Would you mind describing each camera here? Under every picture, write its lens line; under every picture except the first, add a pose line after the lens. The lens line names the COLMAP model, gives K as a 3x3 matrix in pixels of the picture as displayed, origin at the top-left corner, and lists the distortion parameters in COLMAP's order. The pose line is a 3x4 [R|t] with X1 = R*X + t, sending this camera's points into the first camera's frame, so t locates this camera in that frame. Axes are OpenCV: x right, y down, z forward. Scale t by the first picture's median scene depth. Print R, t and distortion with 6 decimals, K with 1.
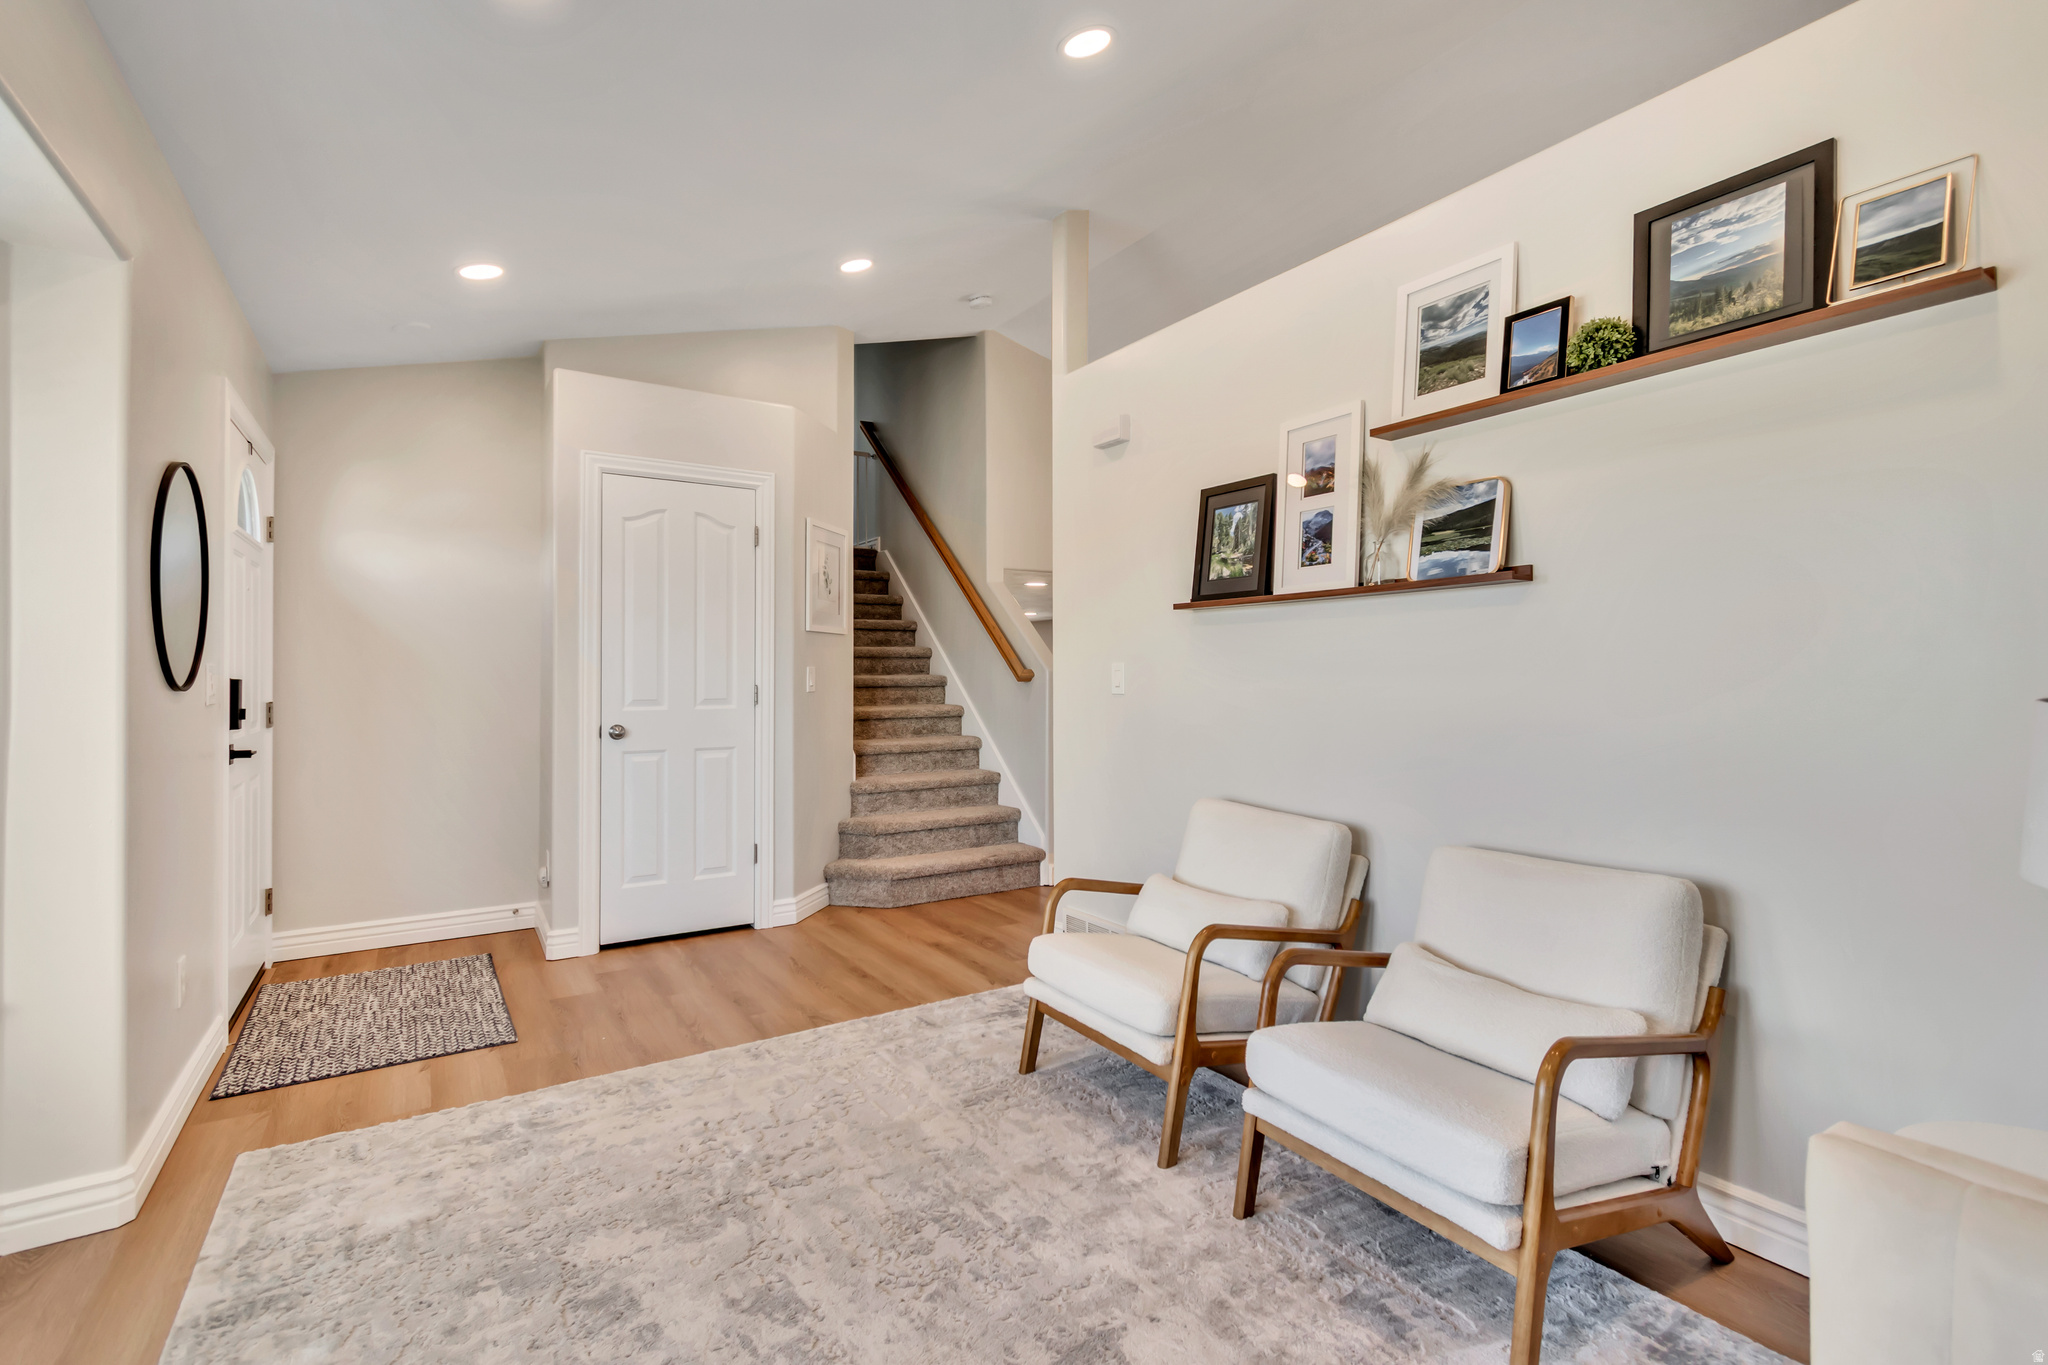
lens RADIAL K [[912.6, 0, 1040.8], [0, 912.6, 673.7], [0, 0, 1]] dist [0.007679, -0.002590]
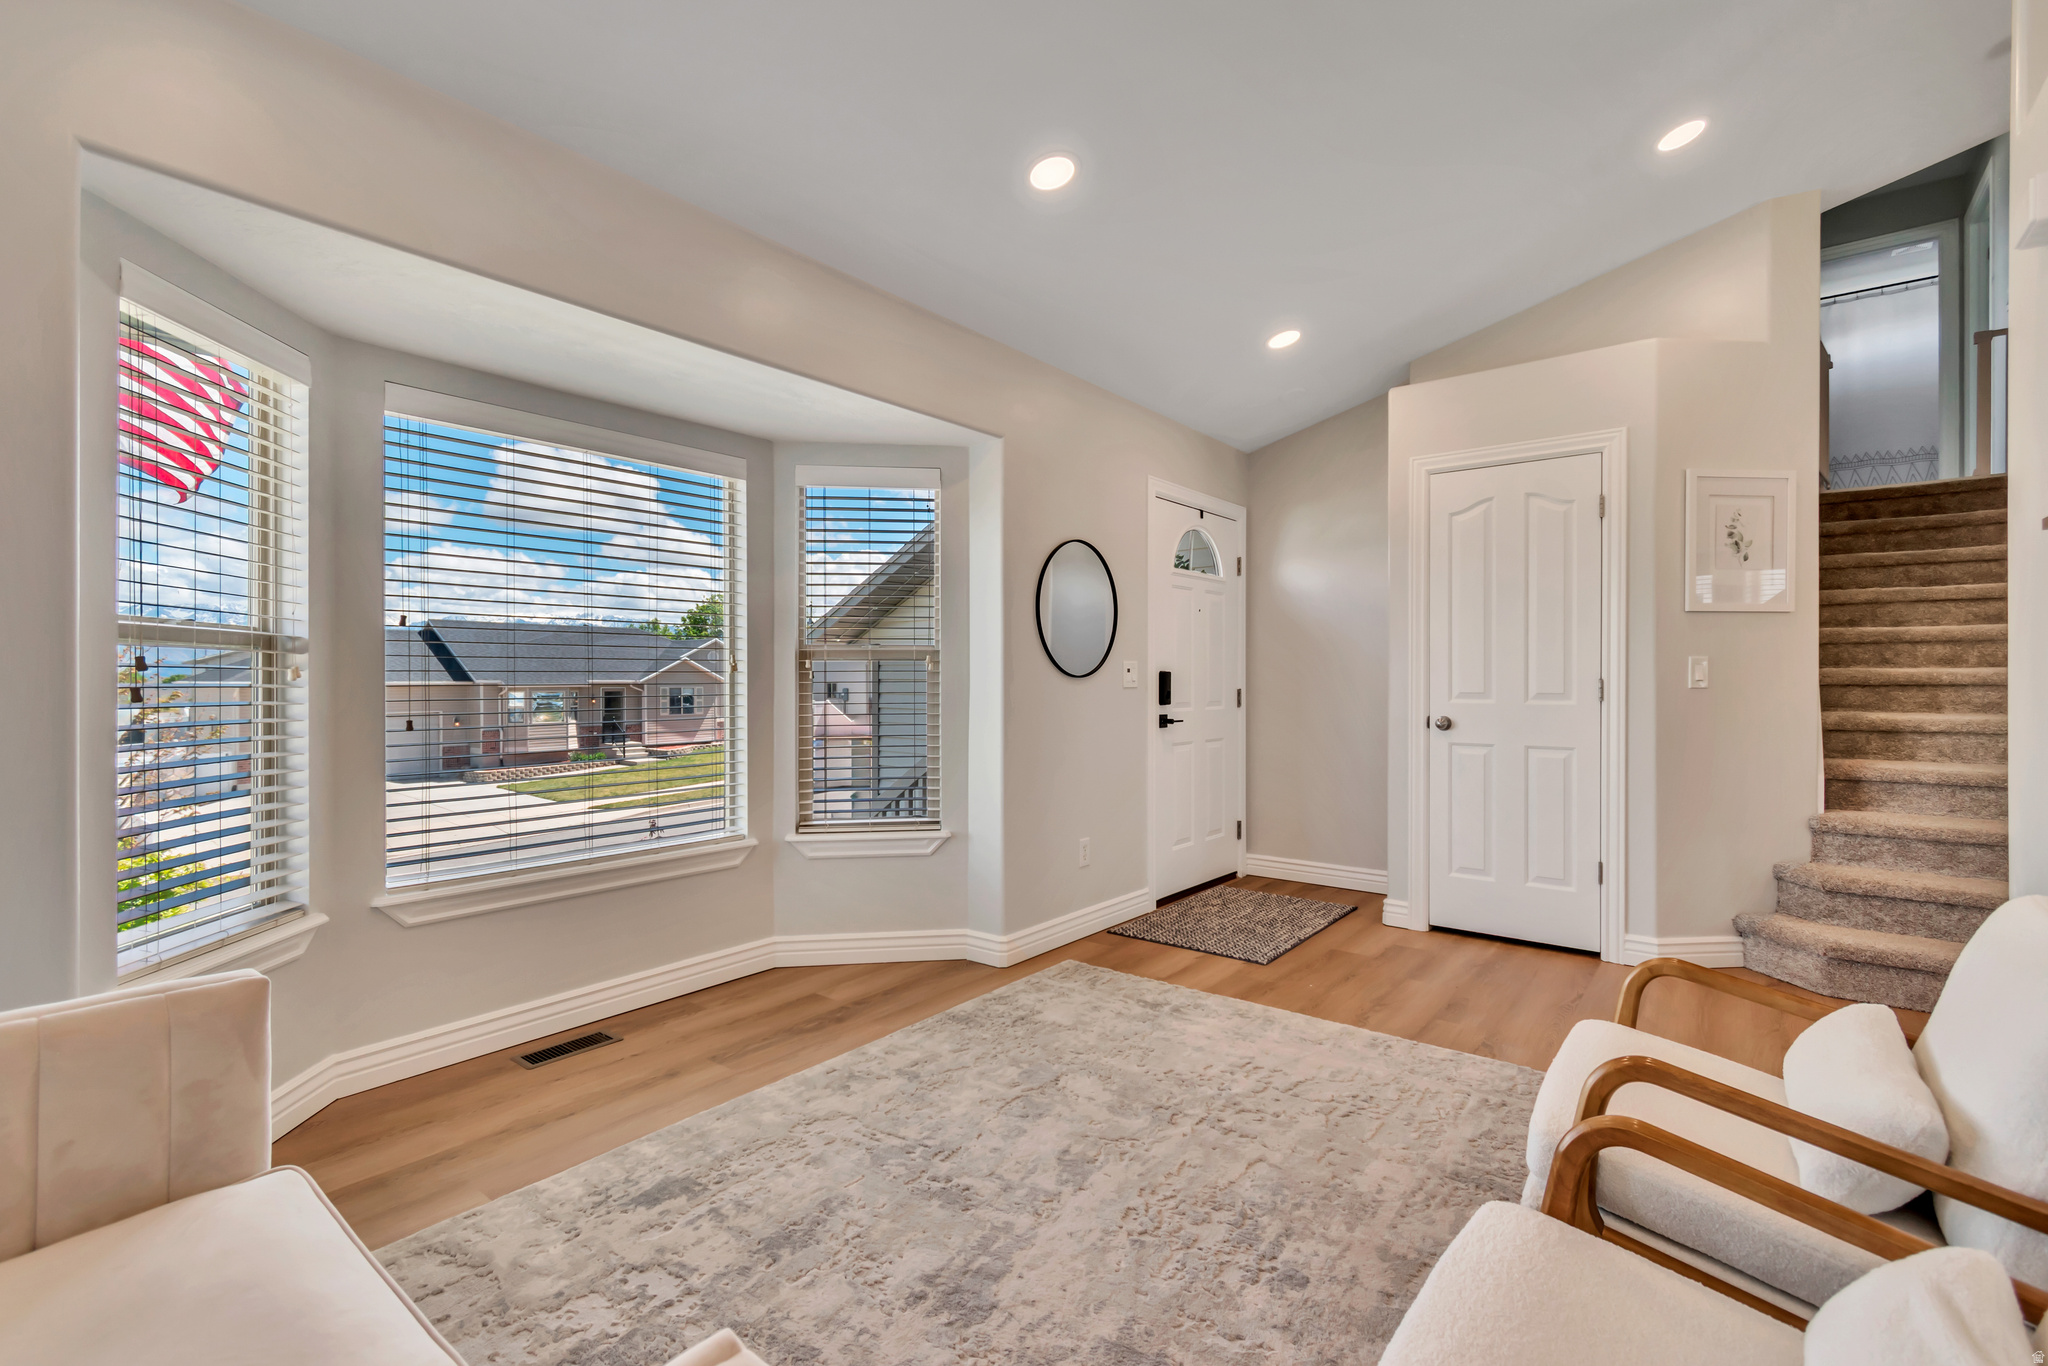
lens RADIAL K [[912.6, 0, 1043.1], [0, 912.6, 686.4], [0, 0, 1]] dist [0.007679, -0.002590]
pose [[0.330797, 0.011335, -0.943634, 0.452845], [0.001711, 0.999919, 0.012610, 0.010668], [0.943700, -0.005786, 0.330751, 0.293583]]
